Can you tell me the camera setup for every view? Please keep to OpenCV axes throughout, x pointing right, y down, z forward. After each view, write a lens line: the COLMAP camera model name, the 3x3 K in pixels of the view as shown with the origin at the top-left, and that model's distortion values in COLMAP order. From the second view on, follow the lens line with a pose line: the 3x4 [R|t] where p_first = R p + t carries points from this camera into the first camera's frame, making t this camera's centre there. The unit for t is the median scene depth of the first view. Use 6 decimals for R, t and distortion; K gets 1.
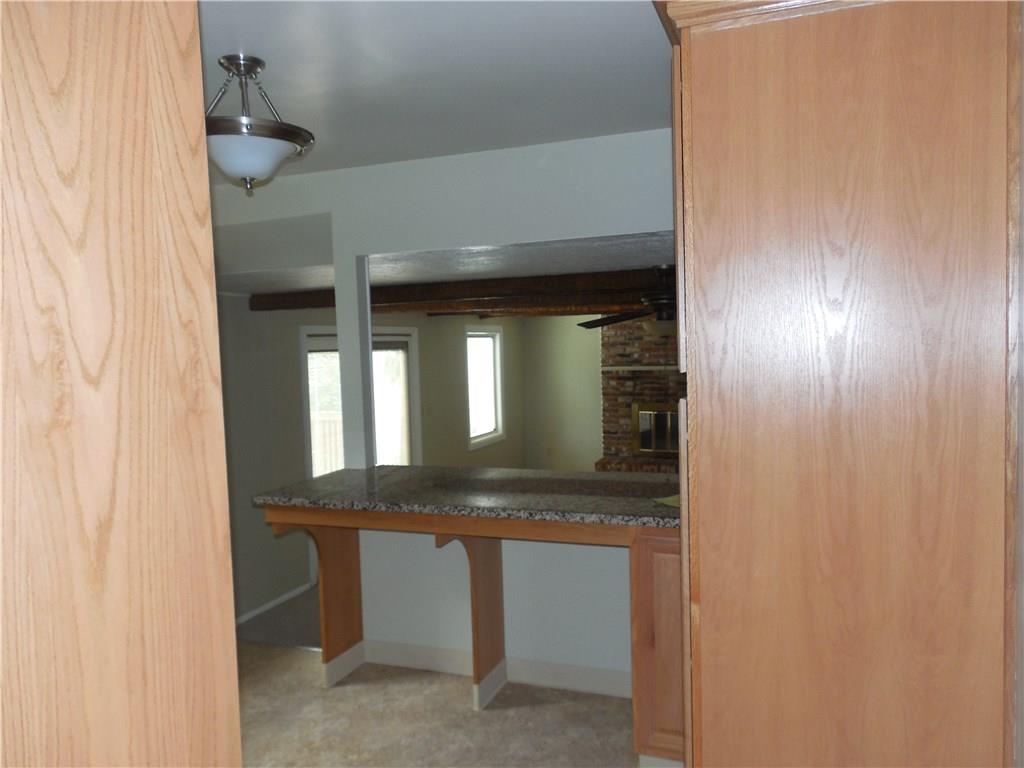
lens RADIAL K [[776.1, 0, 512.0], [0, 776.1, 384.0], [0, 0, 1]] dist [-0.105724, -0.001516]
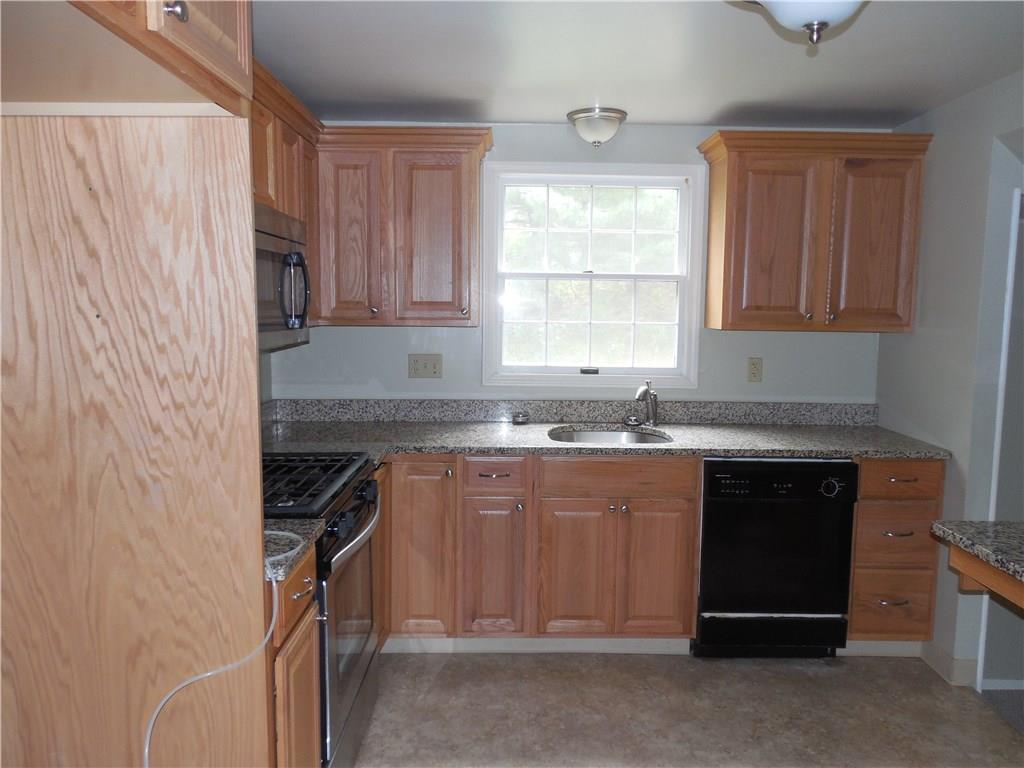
lens RADIAL K [[764.6, 0, 512.0], [0, 764.6, 384.0], [0, 0, 1]] dist [0.002402, -0.004175]
pose [[0.355821, 0.143228, -0.923514, 0.113183], [-0.082238, 0.989151, 0.121723, -0.020822], [0.930929, 0.032636, 0.363739, 0.340827]]
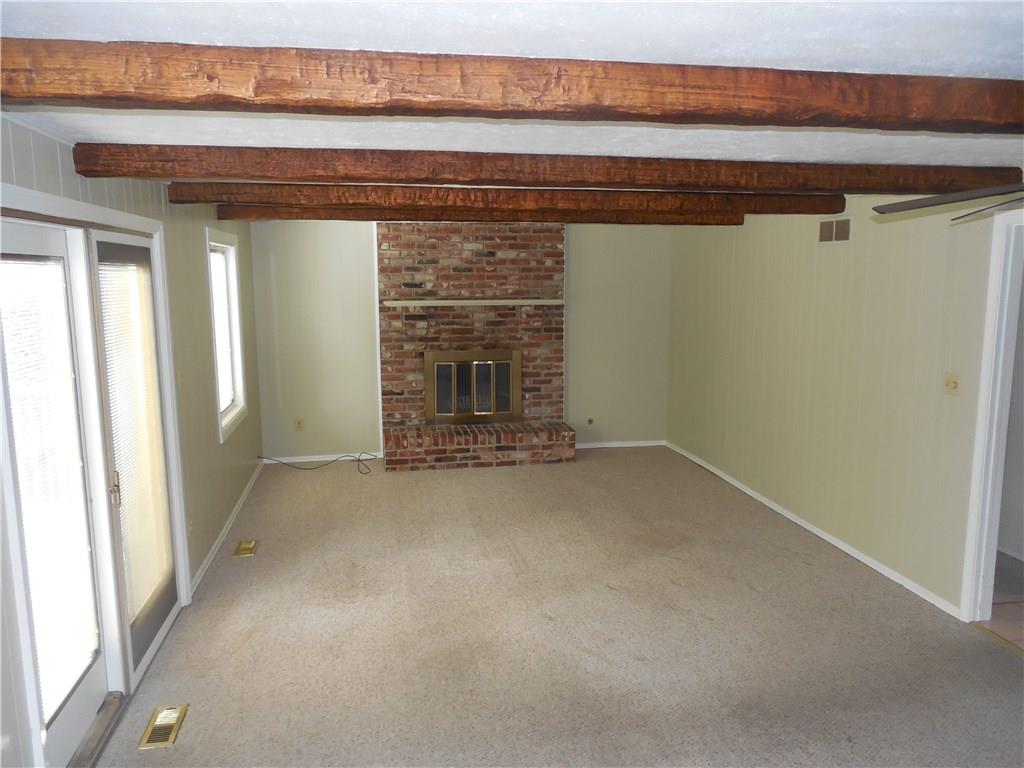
lens RADIAL K [[764.6, 0, 512.0], [0, 764.6, 384.0], [0, 0, 1]] dist [0.002402, -0.004175]
pose [[0.852169, -0.056640, 0.520192, -0.396106], [0.013397, 0.996160, 0.086517, -0.015395], [-0.523095, -0.066758, 0.849656, 0.916657]]
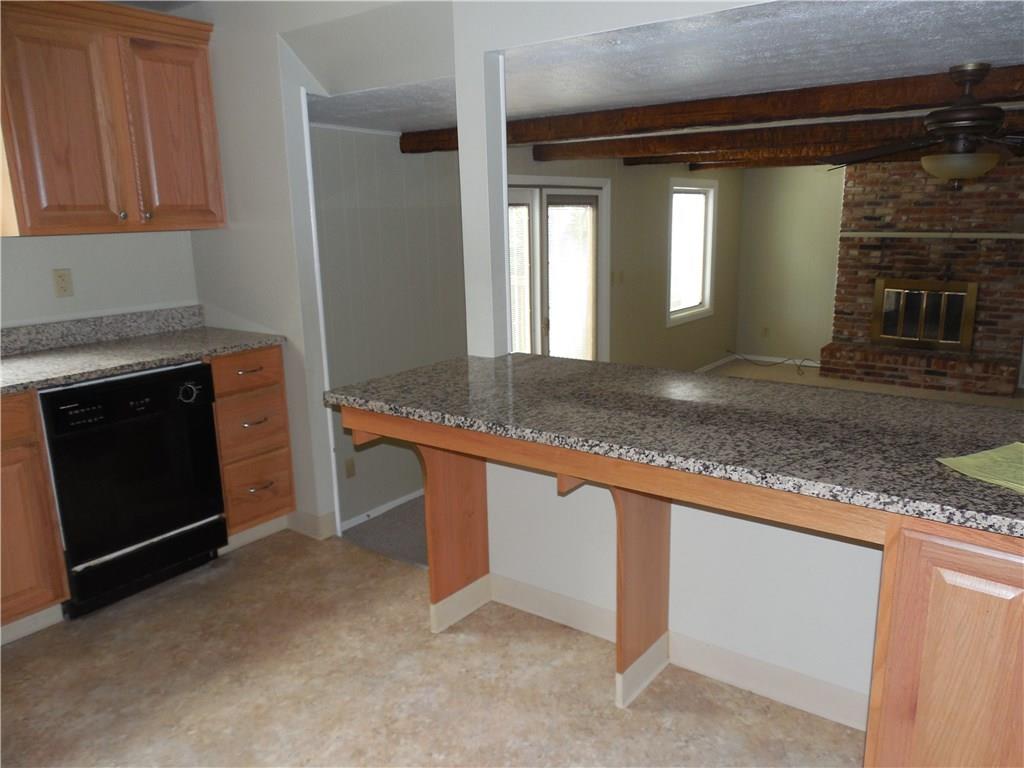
lens RADIAL K [[764.6, 0, 512.0], [0, 764.6, 384.0], [0, 0, 1]] dist [0.002402, -0.004175]
pose [[0.961104, 0.071154, -0.266864, 0.024170], [-0.024007, 0.984110, 0.175932, 0.004875], [0.275141, -0.162682, 0.947540, 0.301245]]
